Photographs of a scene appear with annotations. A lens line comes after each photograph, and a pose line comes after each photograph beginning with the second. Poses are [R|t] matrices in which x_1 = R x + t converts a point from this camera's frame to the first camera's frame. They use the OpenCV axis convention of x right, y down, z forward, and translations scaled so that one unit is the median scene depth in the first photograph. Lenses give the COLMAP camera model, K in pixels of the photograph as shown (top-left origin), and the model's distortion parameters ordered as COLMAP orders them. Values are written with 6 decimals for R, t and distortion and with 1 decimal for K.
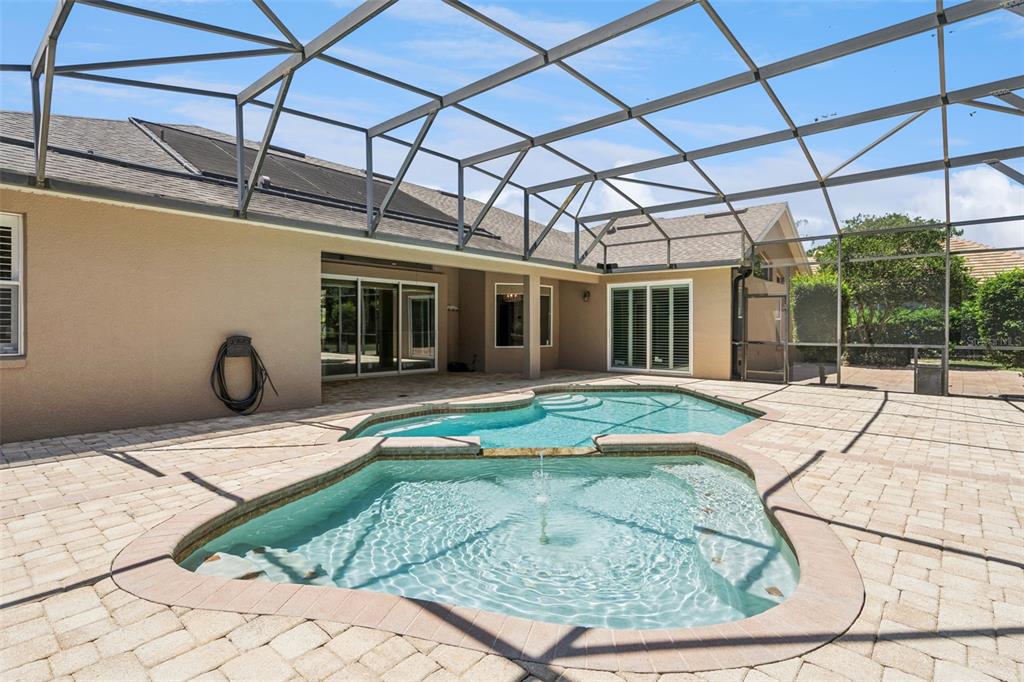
lens RADIAL K [[512.5, 0, 515.0], [0, 512.5, 328.5], [0, 0, 1]] dist [-0.000216, 0.000127]
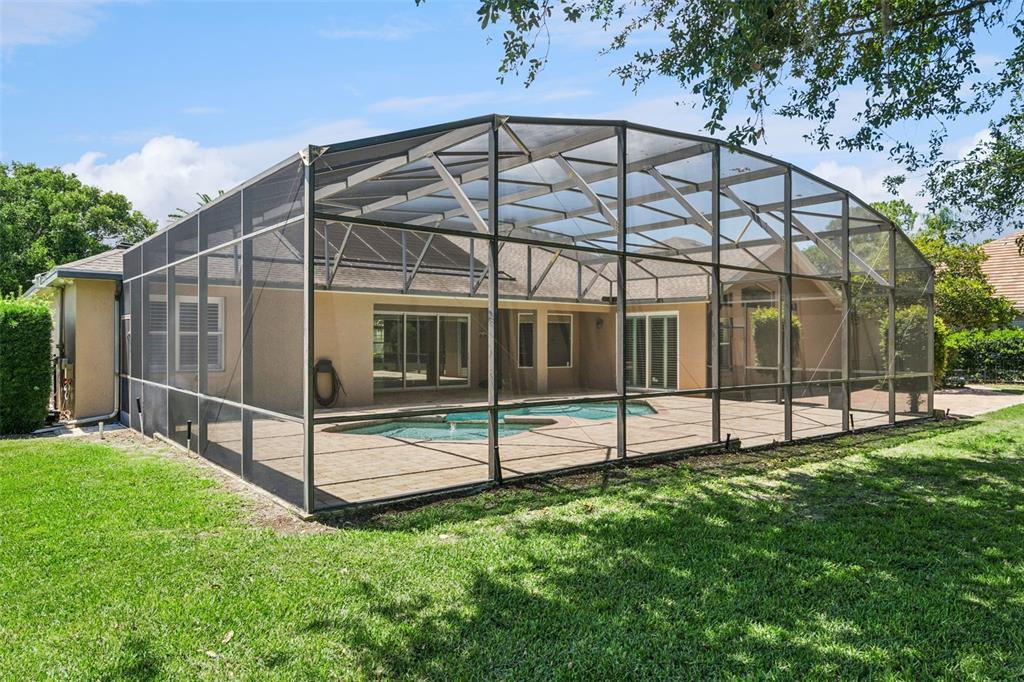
lens RADIAL K [[669.1, 0, 512.0], [0, 669.1, 341.0], [0, 0, 1]] dist [-0.002248, -0.000334]
pose [[0.983828, 0.001585, -0.179109, 0.255551], [-0.001953, 0.999996, -0.001878, -0.025481], [0.179105, 0.002197, 0.983827, -0.588366]]
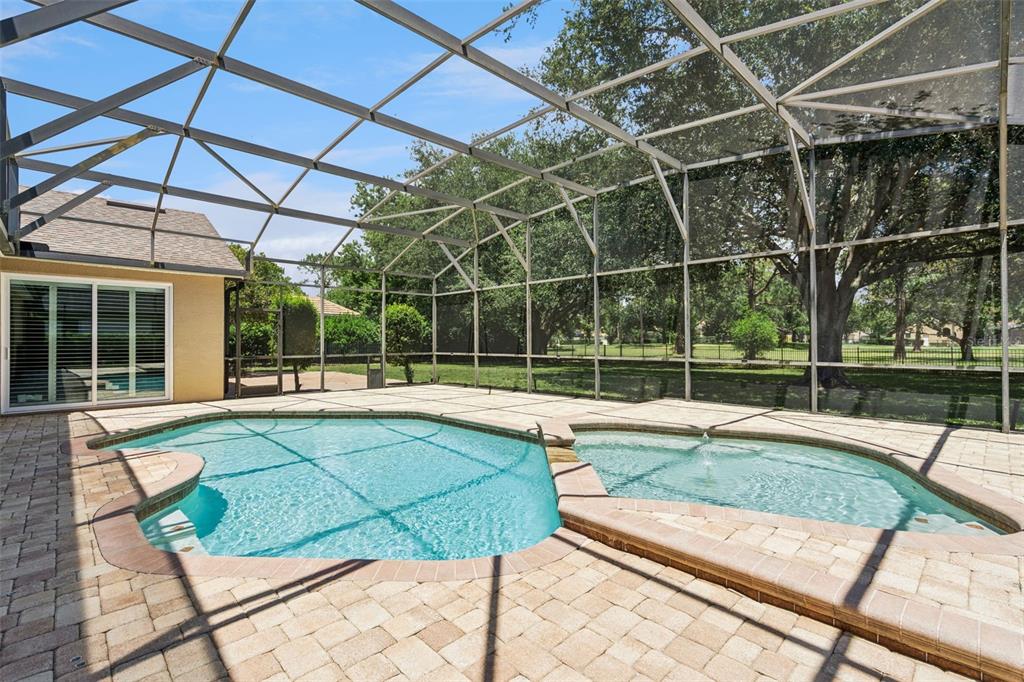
lens RADIAL K [[466.0, 0, 510.3], [0, 466.0, 336.5], [0, 0, 1]] dist [-0.000820, 0.000132]
pose [[0.097398, 0.008114, 0.995212, -0.362228], [0.006592, 0.999940, -0.008798, -0.001356], [-0.995224, 0.007417, 0.097339, 0.402482]]
